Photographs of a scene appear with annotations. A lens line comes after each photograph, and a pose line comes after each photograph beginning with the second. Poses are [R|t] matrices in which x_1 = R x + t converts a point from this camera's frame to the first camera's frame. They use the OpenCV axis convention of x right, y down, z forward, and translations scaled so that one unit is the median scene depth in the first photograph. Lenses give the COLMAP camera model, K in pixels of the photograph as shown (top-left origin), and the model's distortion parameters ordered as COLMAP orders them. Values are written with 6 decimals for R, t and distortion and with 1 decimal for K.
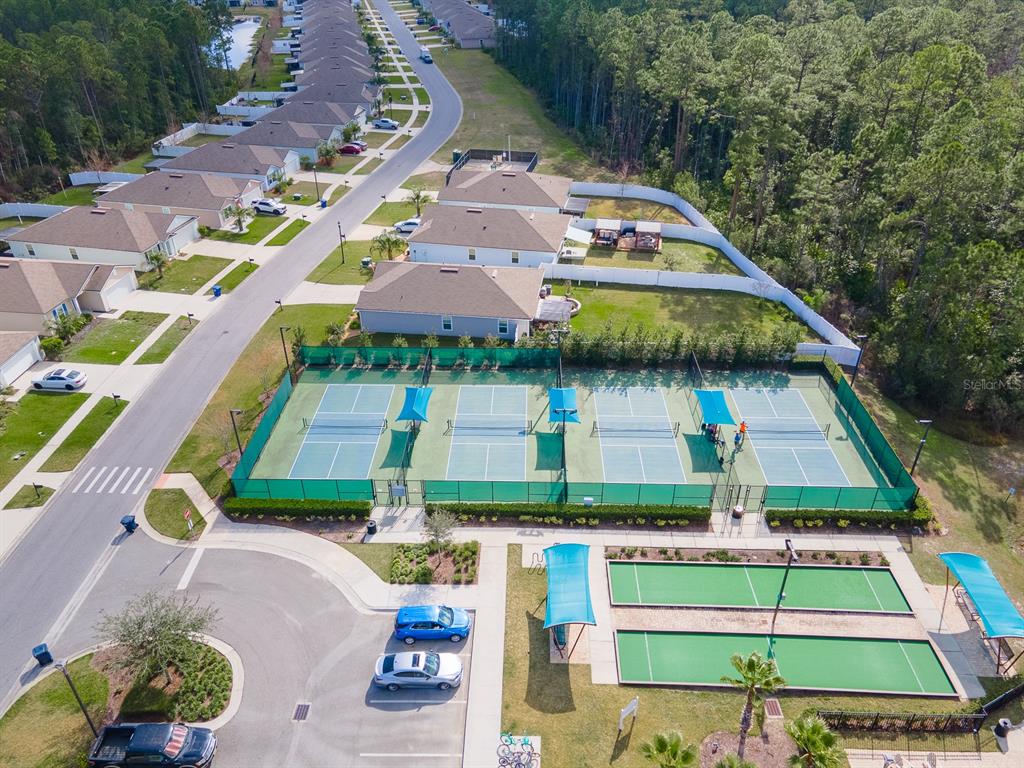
lens RADIAL K [[746.1, 0, 512.0], [0, 746.1, 384.0], [0, 0, 1]] dist [0.019046, 0.036971]
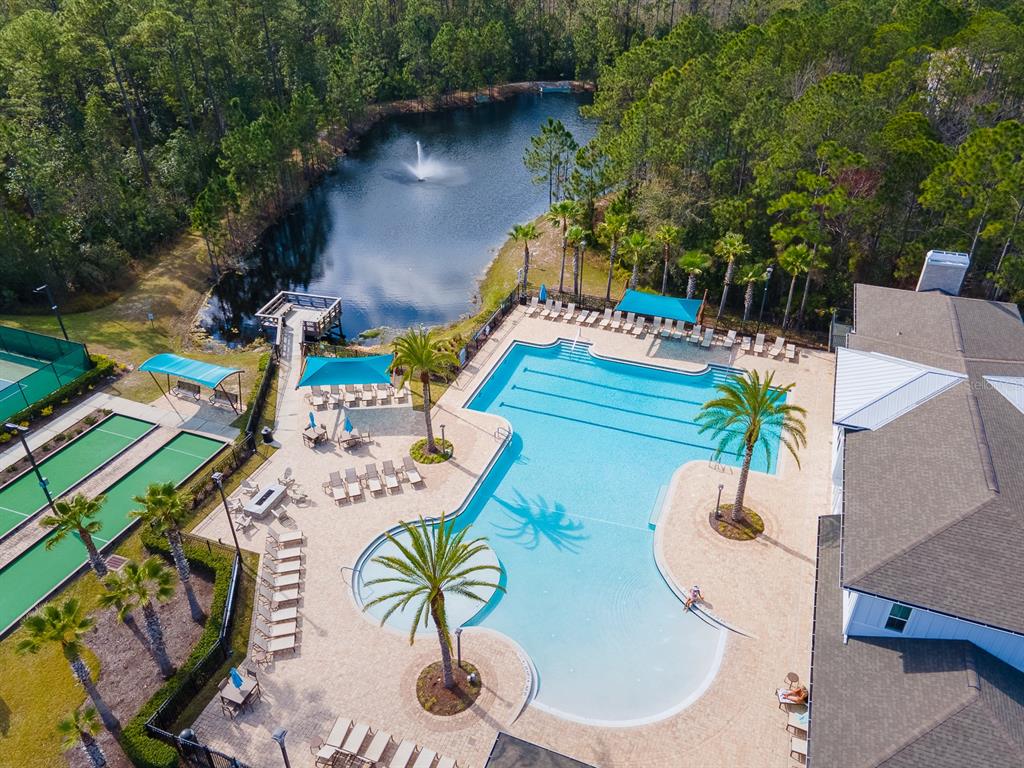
lens RADIAL K [[746.1, 0, 512.0], [0, 746.1, 384.0], [0, 0, 1]] dist [0.019046, 0.036971]
pose [[0.332847, -0.507199, 0.794960, -0.102767], [0.508902, 0.806341, 0.301385, 0.169242], [-0.793871, 0.304242, 0.526503, 0.023776]]
